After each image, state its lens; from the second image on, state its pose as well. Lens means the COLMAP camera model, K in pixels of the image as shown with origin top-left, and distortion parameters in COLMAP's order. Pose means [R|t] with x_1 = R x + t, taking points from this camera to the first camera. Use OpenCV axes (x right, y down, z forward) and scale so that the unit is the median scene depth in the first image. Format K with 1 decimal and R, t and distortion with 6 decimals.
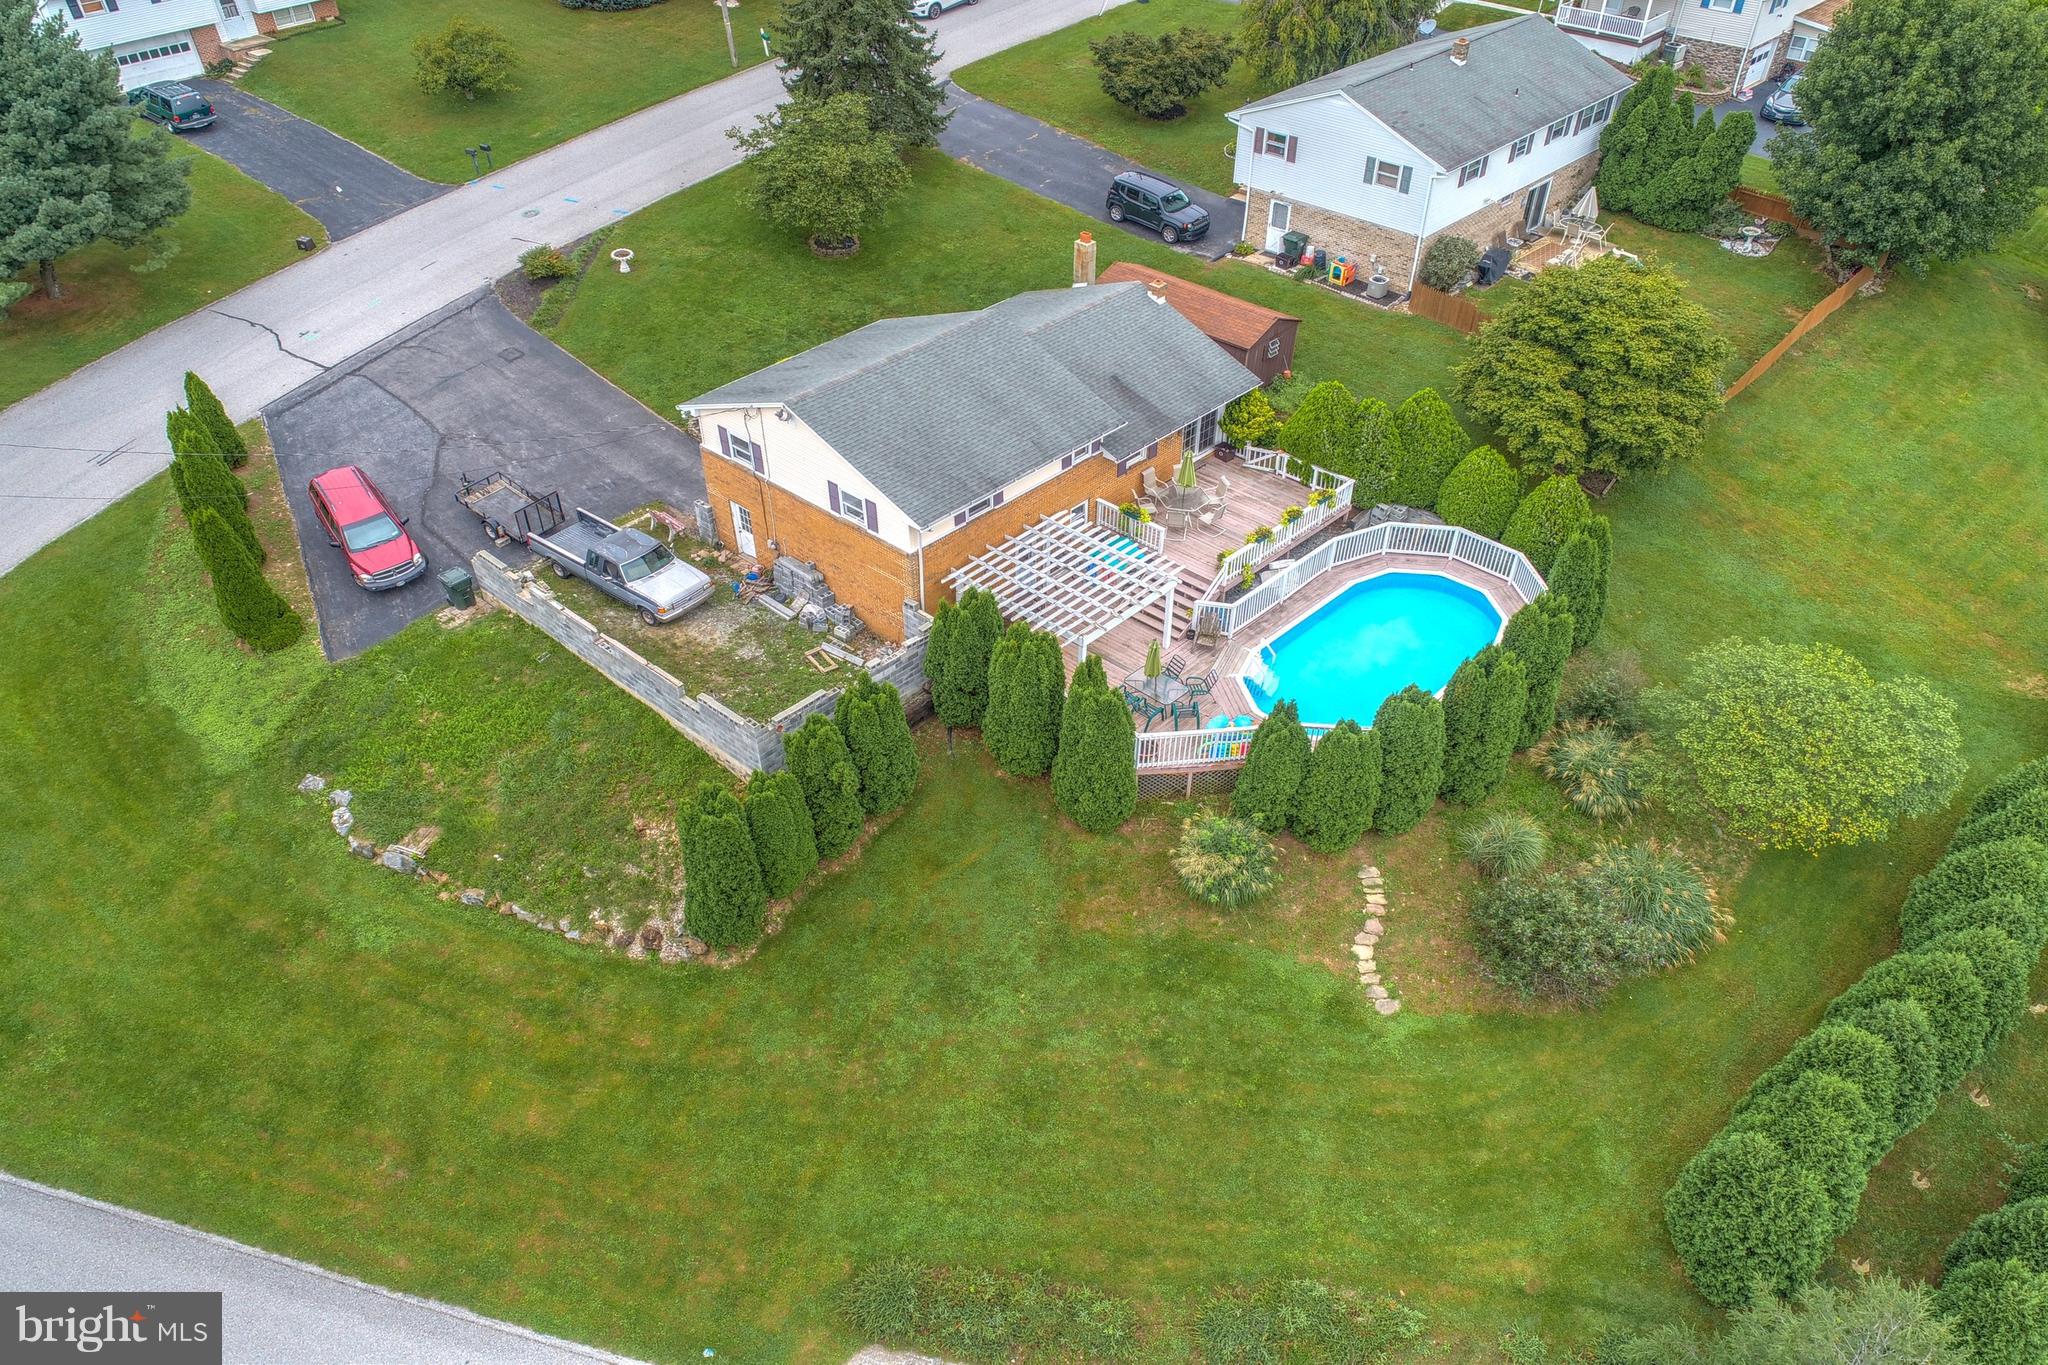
lens RADIAL K [[1646.9, 0, 1218.8], [0, 1646.9, 726.5], [0, 0, 1]] dist [-0.010661, -0.001765]
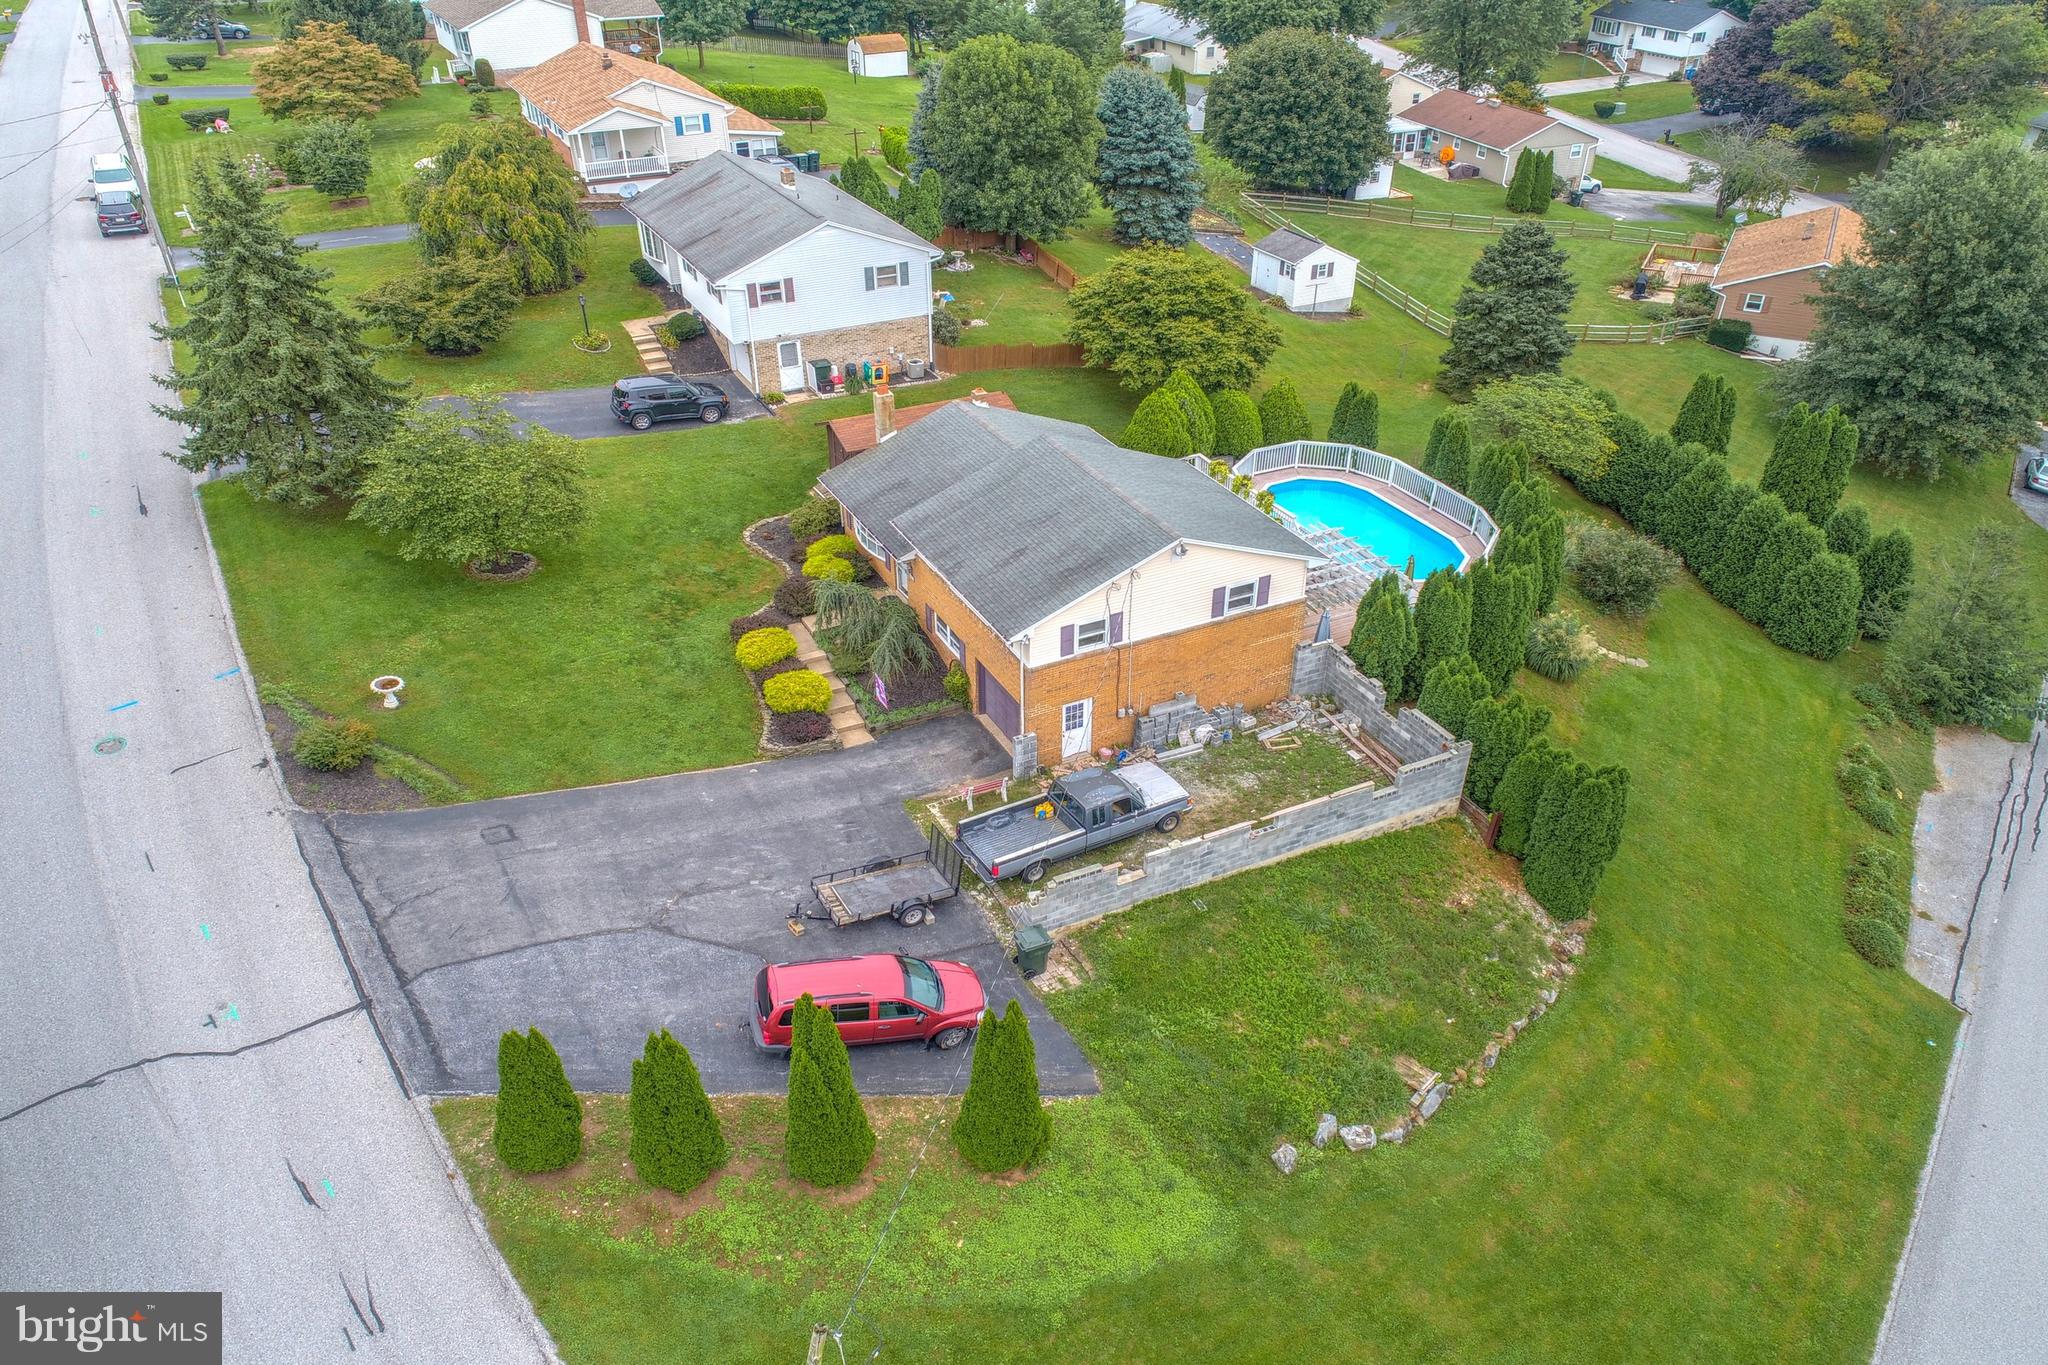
lens RADIAL K [[1510.2, 0, 920.4], [0, 1510.2, 687.0], [0, 0, 1]] dist [-0.005831, -0.001297]
pose [[0.403457, -0.484713, 0.776064, -0.830224], [0.557087, 0.802965, 0.211899, -0.313536], [-0.725863, 0.346844, 0.593989, 0.458601]]
